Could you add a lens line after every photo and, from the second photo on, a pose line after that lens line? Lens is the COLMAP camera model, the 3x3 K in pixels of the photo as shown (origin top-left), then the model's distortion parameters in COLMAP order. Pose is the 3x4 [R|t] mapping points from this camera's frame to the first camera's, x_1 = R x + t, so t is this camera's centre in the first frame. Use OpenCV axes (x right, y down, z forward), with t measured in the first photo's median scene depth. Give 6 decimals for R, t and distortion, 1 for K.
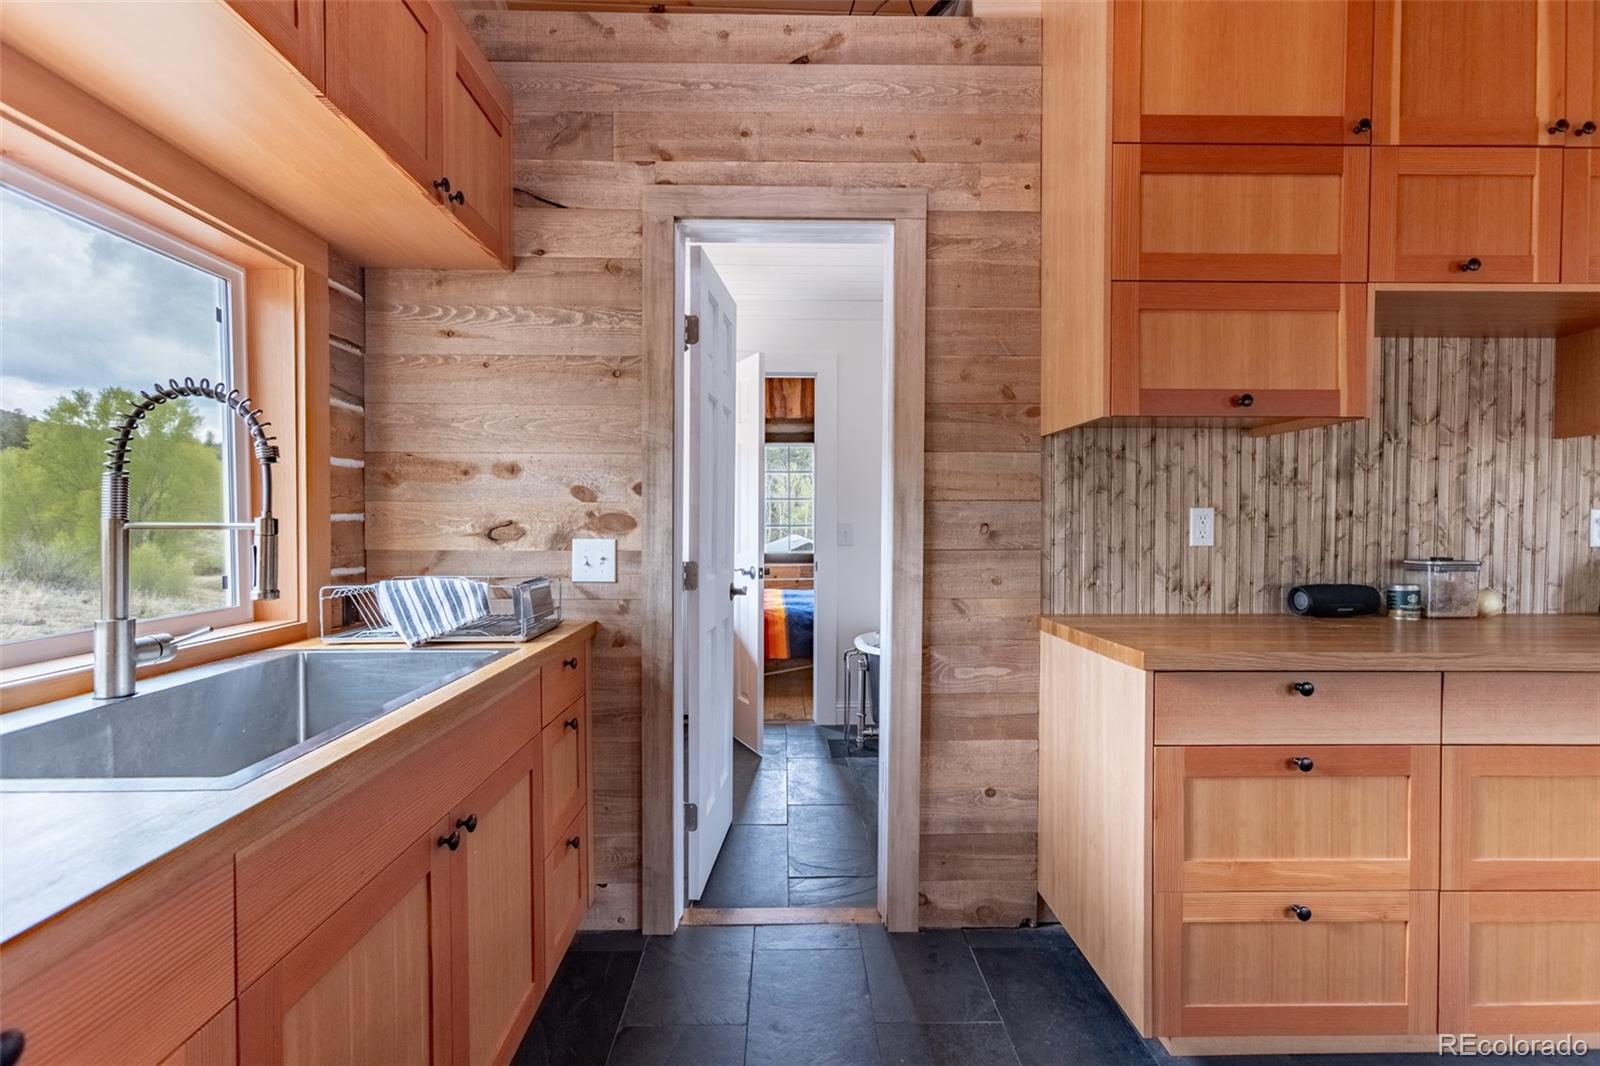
lens RADIAL K [[715.6, 0, 801.1], [0, 715.6, 541.6], [0, 0, 1]] dist [-0.014060, 0.010589]
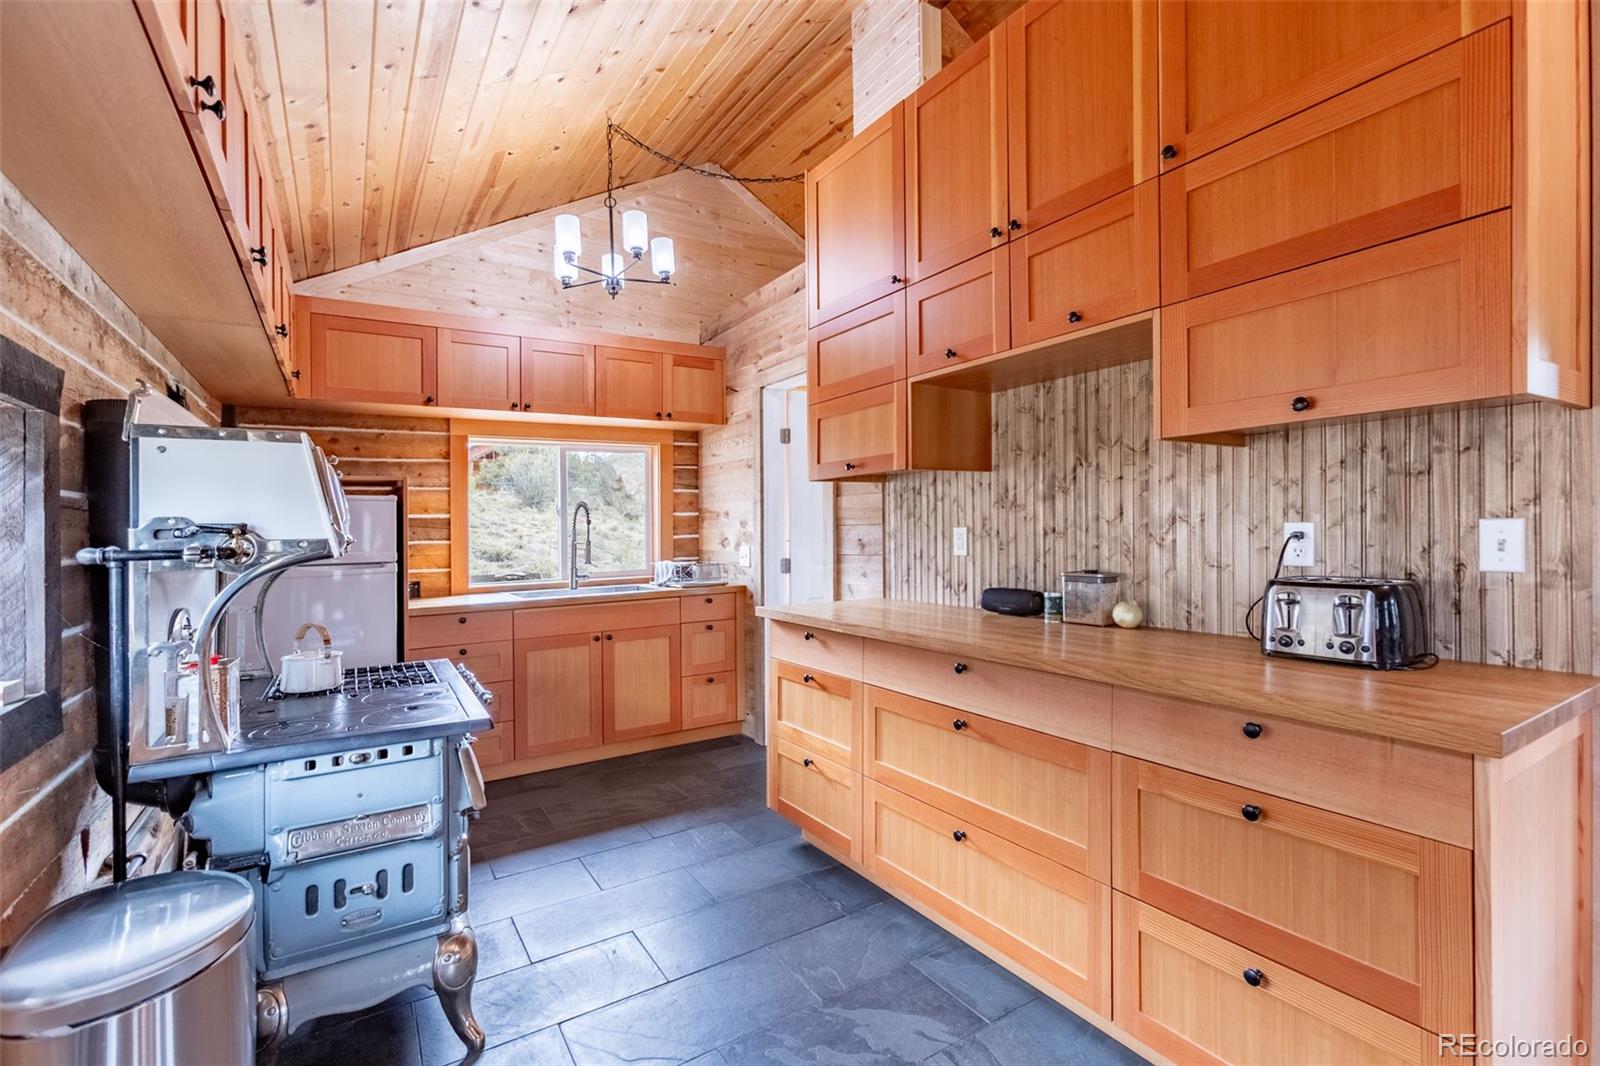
lens RADIAL K [[715.6, 0, 784.3], [0, 715.6, 525.9], [0, 0, 1]] dist [-0.014060, 0.010589]
pose [[0.509690, -0.014854, -0.860230, 1.550204], [-0.004055, 0.999798, -0.019667, -0.022014], [0.860349, 0.013512, 0.509527, 0.027004]]
